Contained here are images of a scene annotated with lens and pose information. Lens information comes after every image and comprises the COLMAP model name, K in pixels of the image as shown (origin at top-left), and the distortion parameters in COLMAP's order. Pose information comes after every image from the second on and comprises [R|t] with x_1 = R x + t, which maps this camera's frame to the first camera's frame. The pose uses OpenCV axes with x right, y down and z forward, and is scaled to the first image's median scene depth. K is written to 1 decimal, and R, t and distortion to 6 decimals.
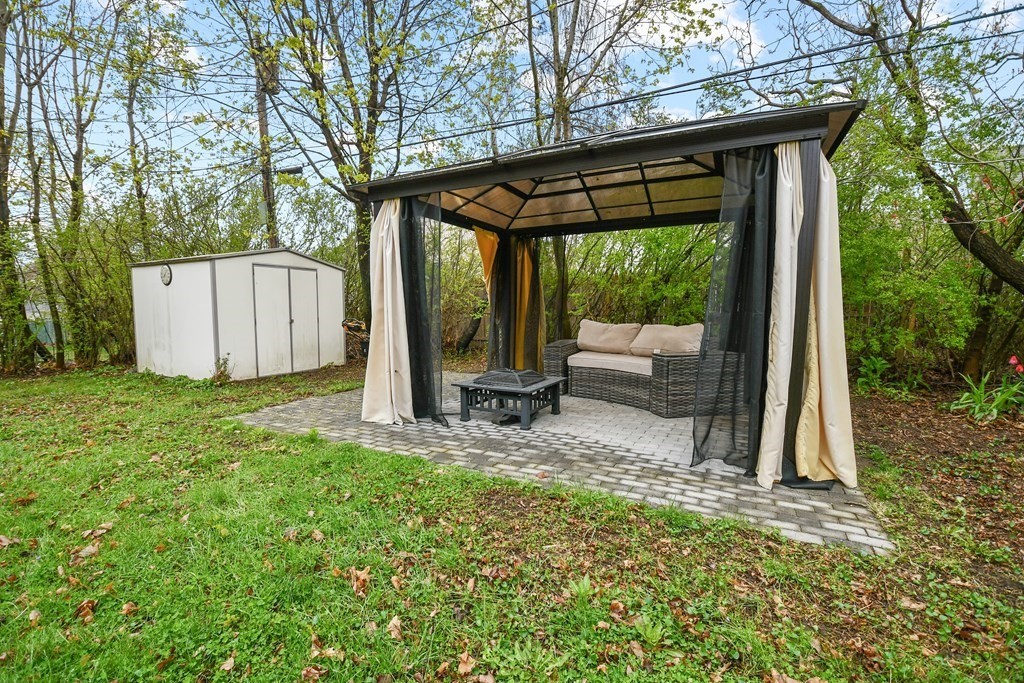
lens RADIAL K [[432.1, 0, 512.0], [0, 432.1, 341.5], [0, 0, 1]] dist [-0.000025, -0.020824]
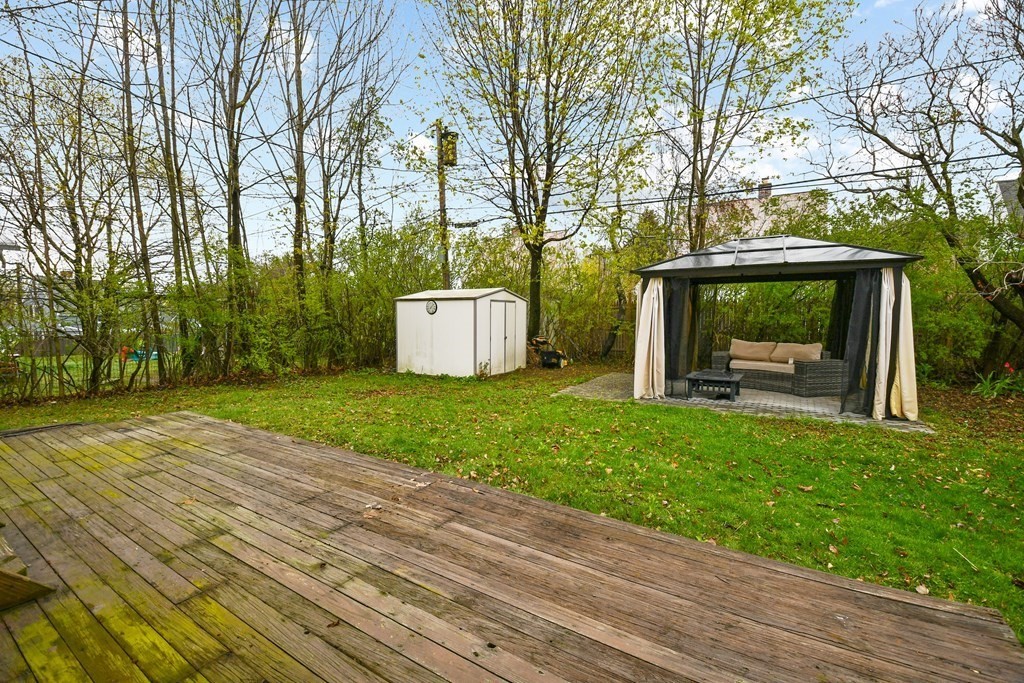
lens RADIAL K [[433.4, 0, 512.0], [0, 433.4, 341.5], [0, 0, 1]] dist [-0.041833, -0.000039]
pose [[0.997614, 0.002872, -0.068979, -0.603787], [-0.004136, 0.999826, -0.018191, -0.011670], [0.068915, 0.018433, 0.997452, -0.683297]]
